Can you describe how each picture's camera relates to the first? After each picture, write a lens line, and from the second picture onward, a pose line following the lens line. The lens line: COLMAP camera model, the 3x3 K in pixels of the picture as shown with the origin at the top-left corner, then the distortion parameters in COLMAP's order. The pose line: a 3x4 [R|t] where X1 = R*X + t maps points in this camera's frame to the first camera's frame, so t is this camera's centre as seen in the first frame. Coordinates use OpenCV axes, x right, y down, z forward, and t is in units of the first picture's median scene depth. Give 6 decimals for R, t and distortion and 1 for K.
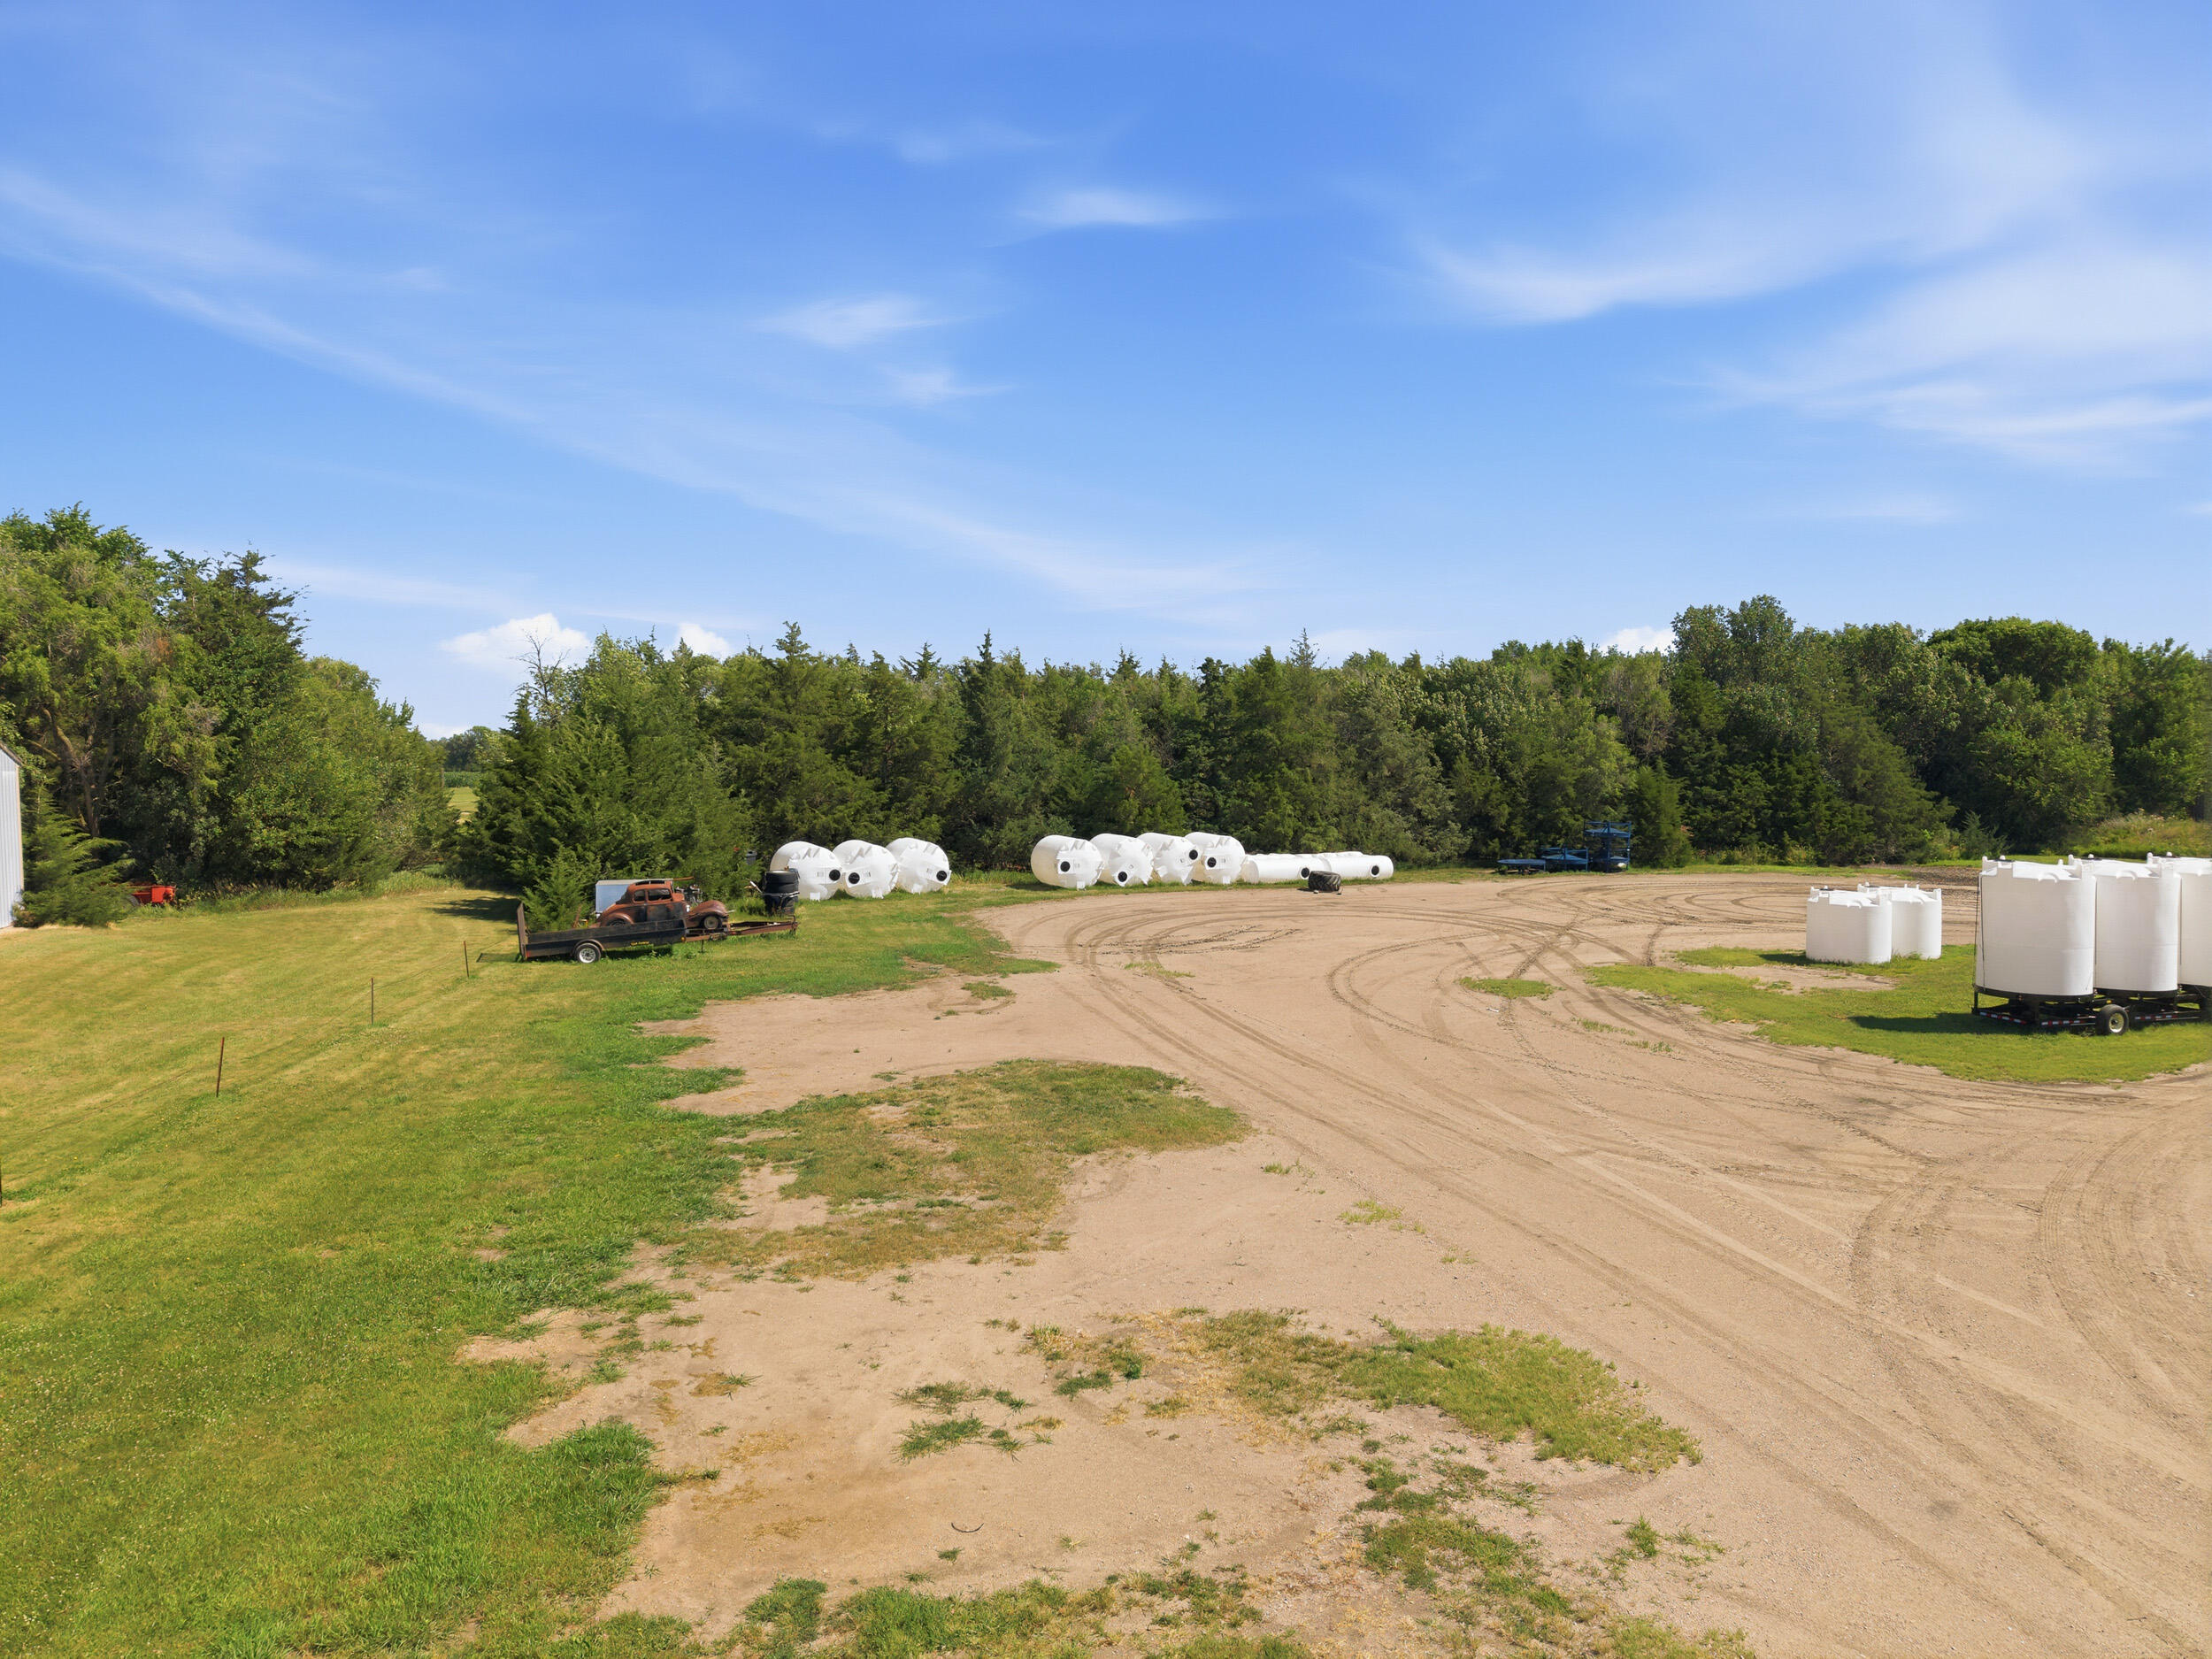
lens RADIAL K [[1475.7, 0, 1106.0], [0, 1475.7, 829.5], [0, 0, 1]] dist [0.044763, -0.067404]
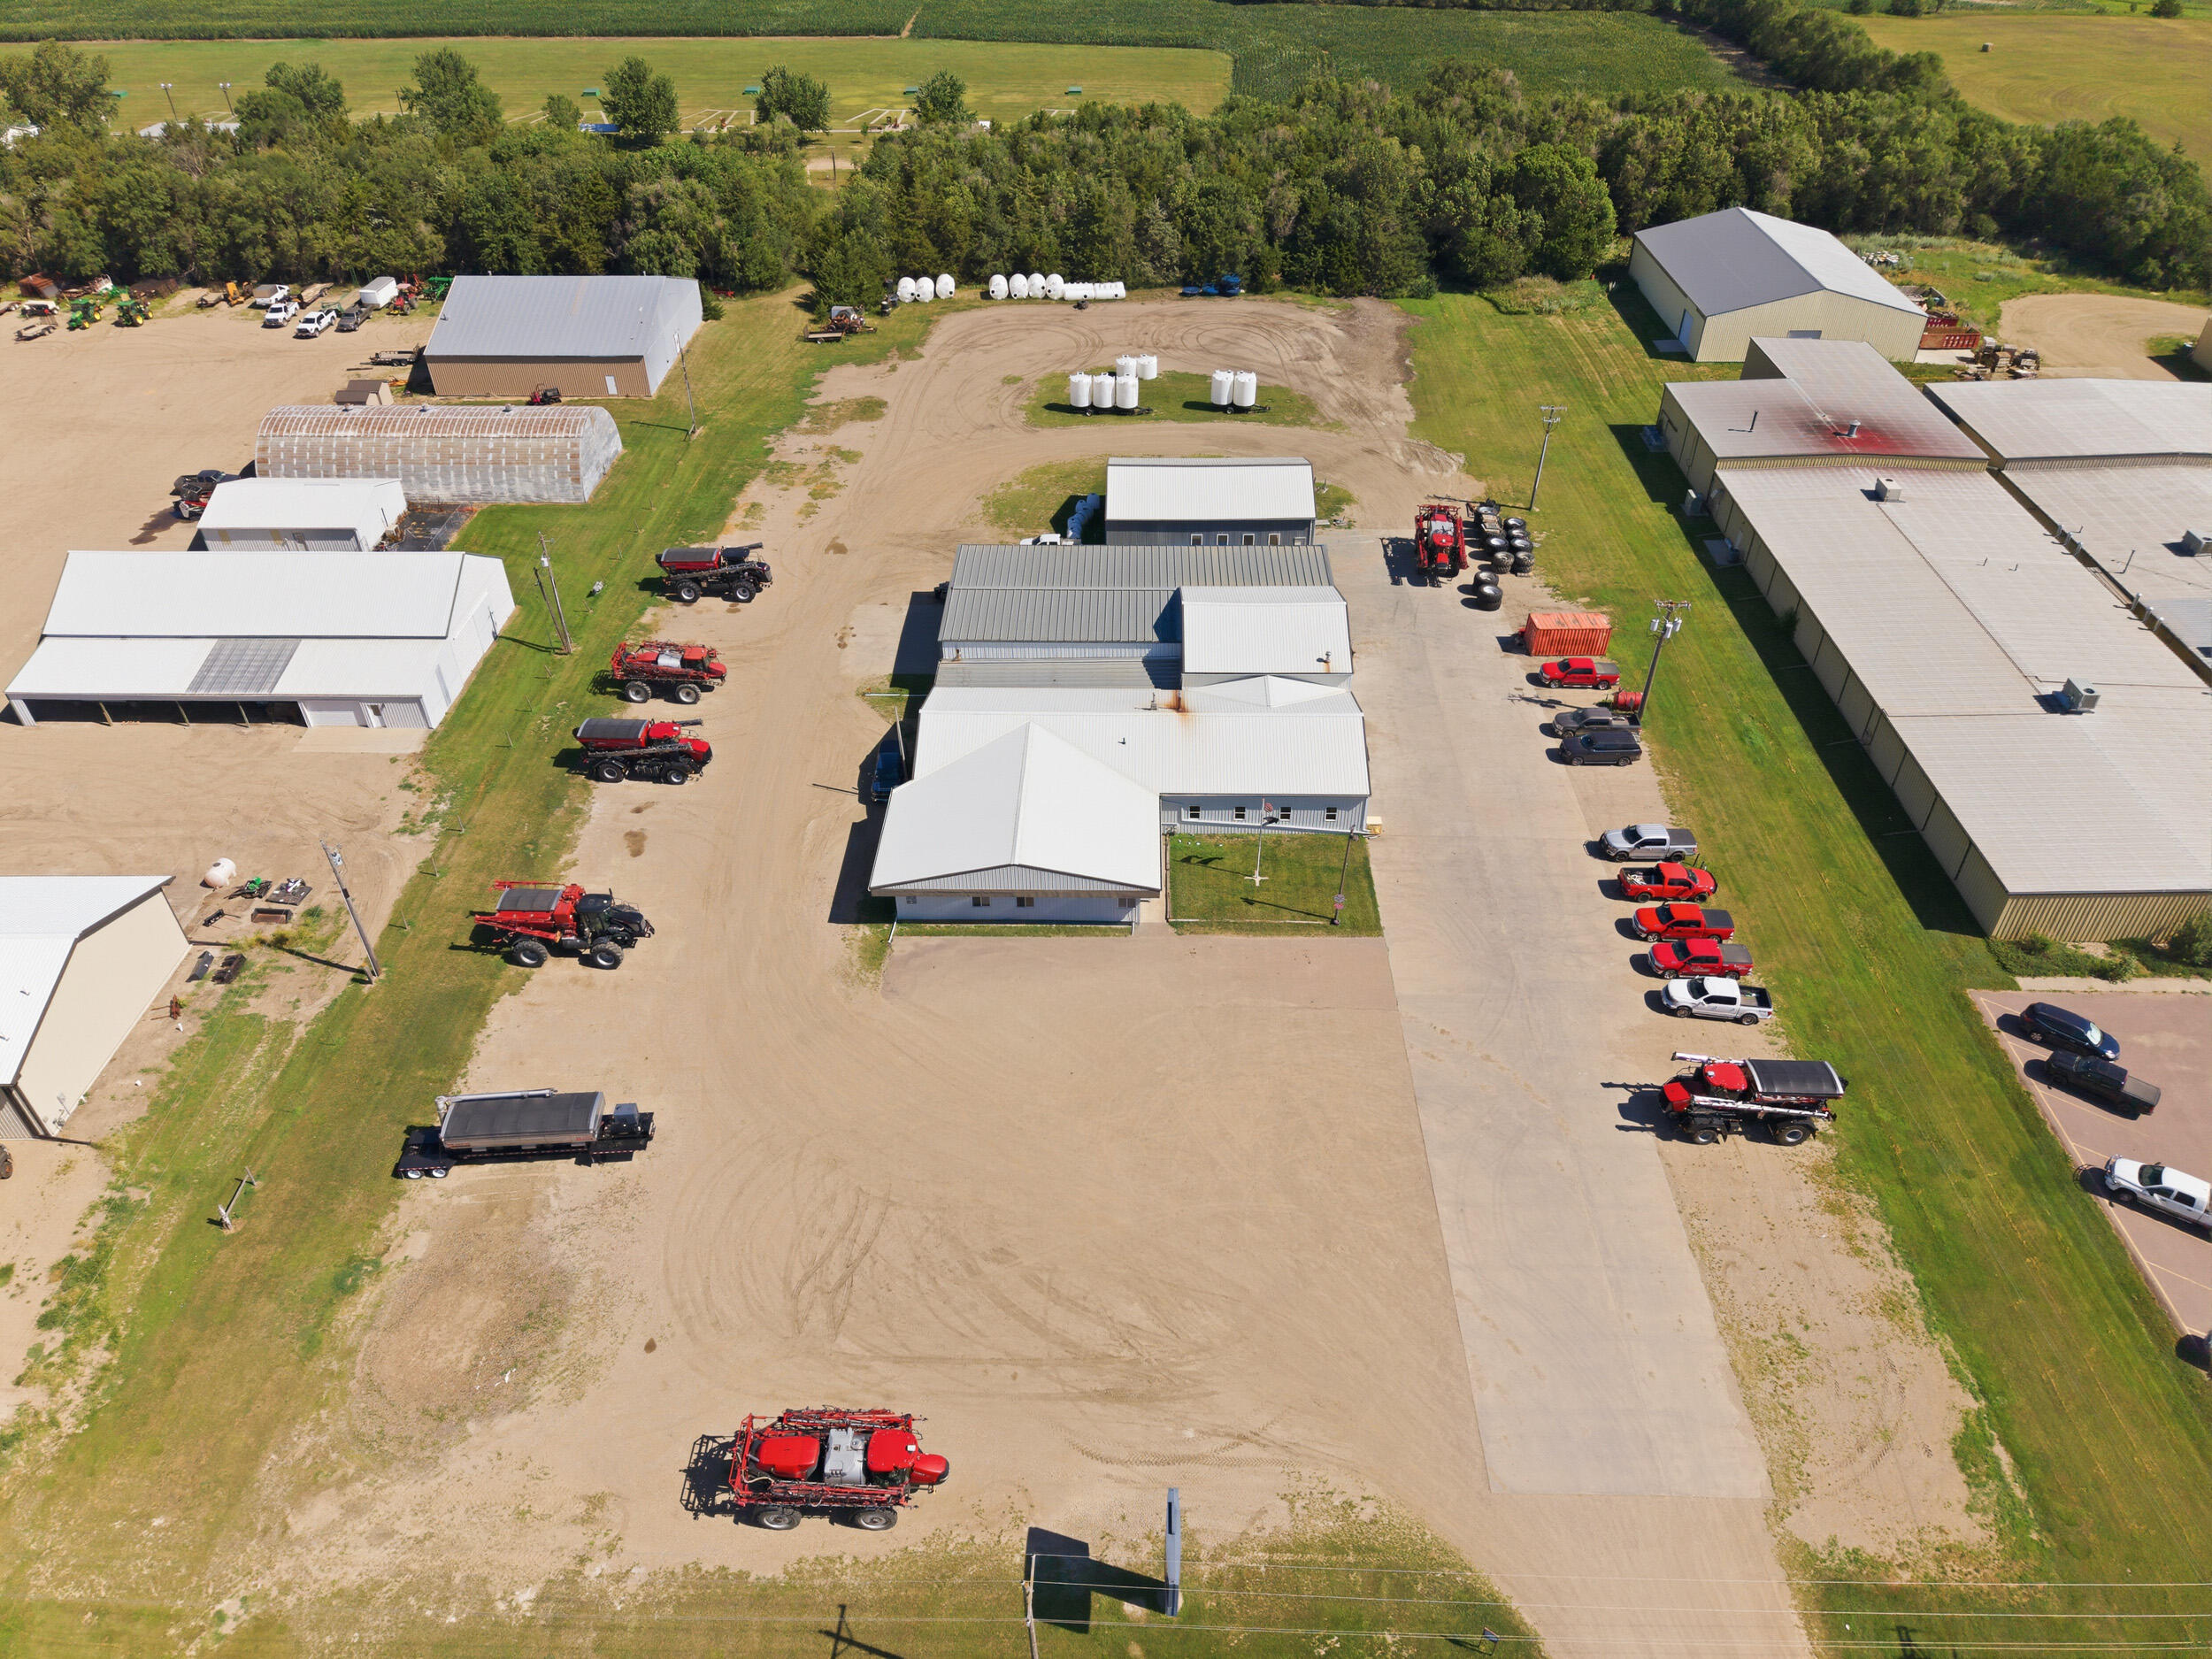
lens RADIAL K [[1490.5, 0, 1102.9], [0, 1490.5, 865.5], [0, 0, 1]] dist [0.056188, -0.065284]
pose [[0.938356, 0.218767, -0.267634, 1.169358], [-0.019720, 0.806868, 0.590402, -0.784874], [0.345106, -0.548730, 0.761444, -1.745357]]
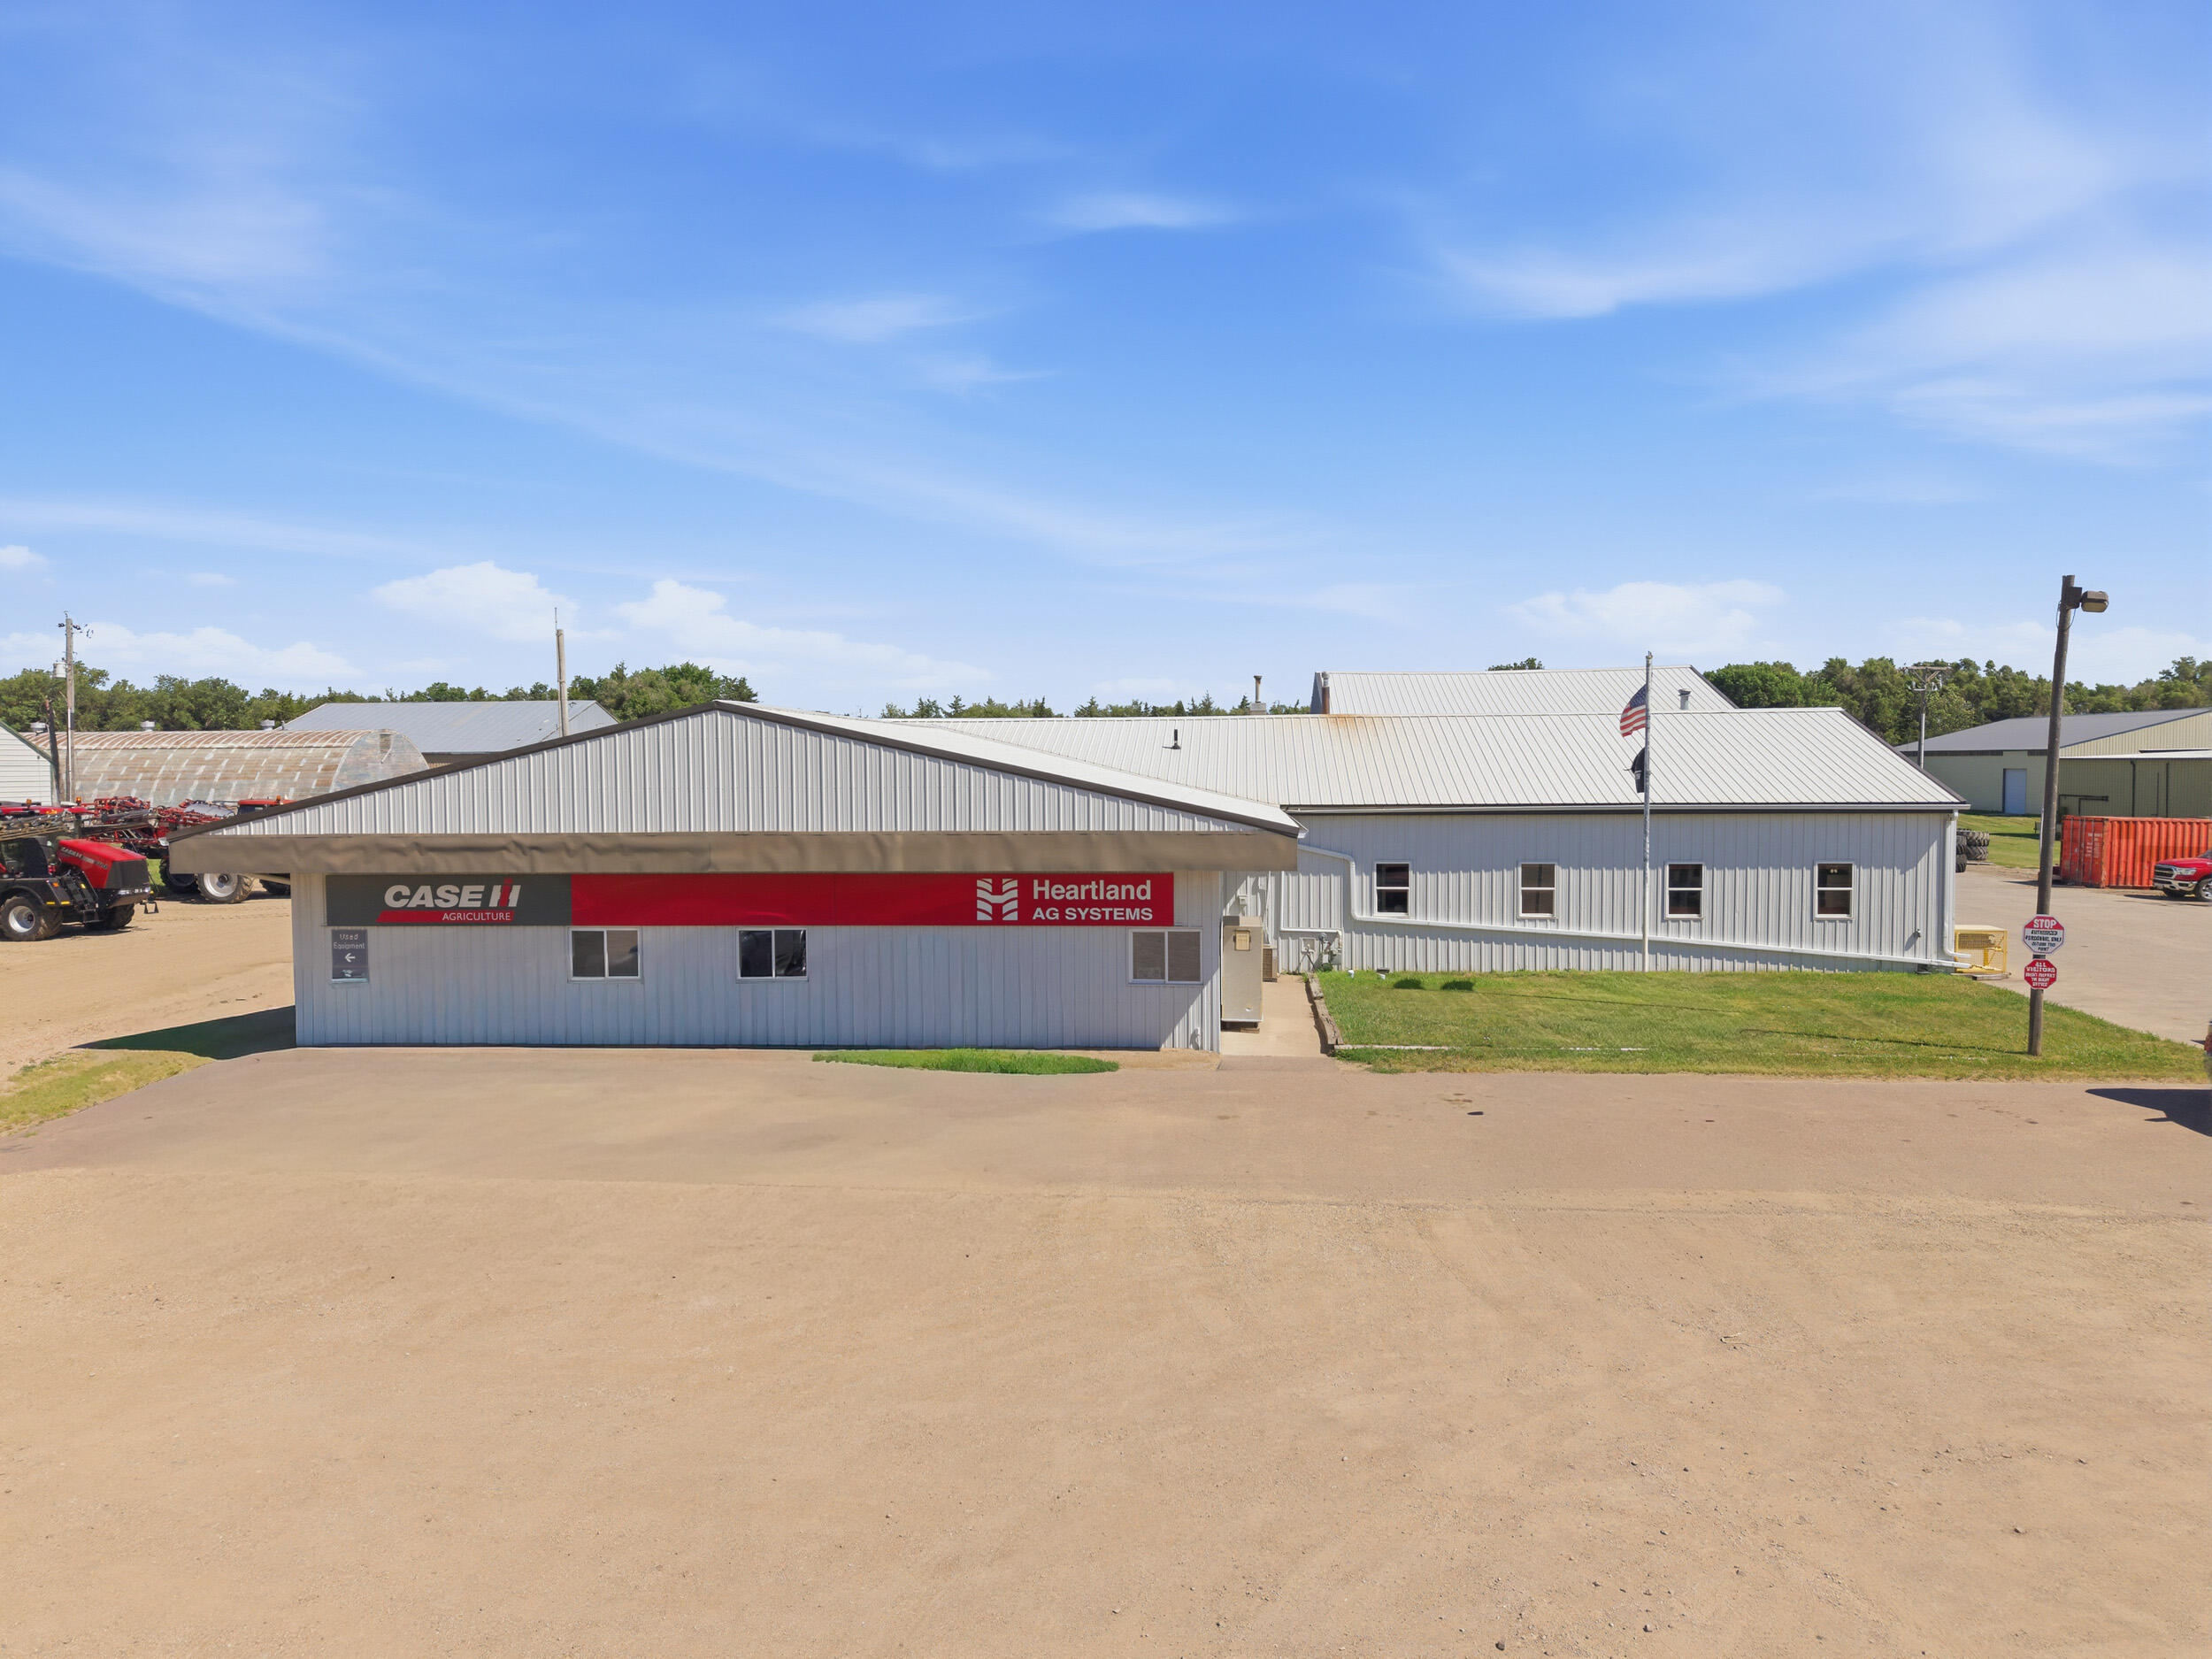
lens RADIAL K [[1463.2, 0, 1106.0], [0, 1463.2, 829.5], [0, 0, 1]] dist [0.146072, -0.229864]
pose [[0.913991, 0.018431, -0.405316, 0.946228], [-0.020828, 0.999782, -0.001504, 0.063597], [0.405200, 0.009817, 0.914176, -0.999695]]
